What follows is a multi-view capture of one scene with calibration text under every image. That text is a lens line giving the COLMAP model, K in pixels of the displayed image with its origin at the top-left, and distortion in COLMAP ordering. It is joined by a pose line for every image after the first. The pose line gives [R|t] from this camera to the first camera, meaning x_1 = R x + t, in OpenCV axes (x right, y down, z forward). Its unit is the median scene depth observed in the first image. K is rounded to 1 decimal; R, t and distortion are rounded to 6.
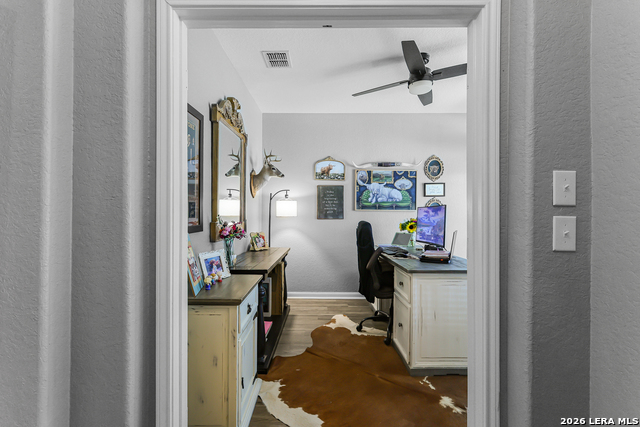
lens RADIAL K [[280.2, 0, 319.5], [0, 280.2, 214.2], [0, 0, 1]] dist [0.003370, 0.000056]
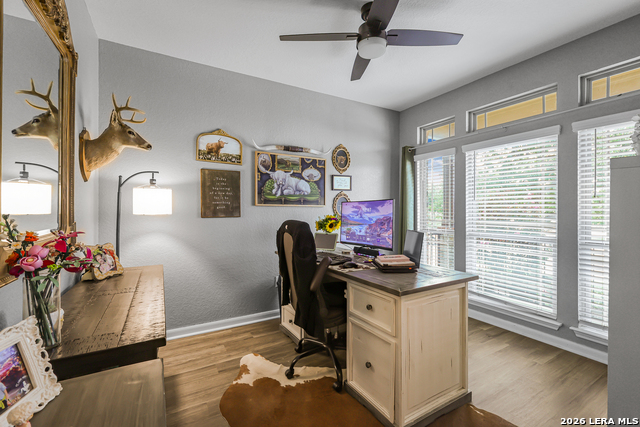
lens RADIAL K [[280.2, 0, 321.7], [0, 280.2, 210.9], [0, 0, 1]] dist [0.003370, 0.000056]
pose [[0.861467, -0.004395, 0.507794, -0.116701], [0.001861, 0.999983, 0.005498, -0.002738], [-0.507810, -0.003791, 0.861461, 0.290989]]
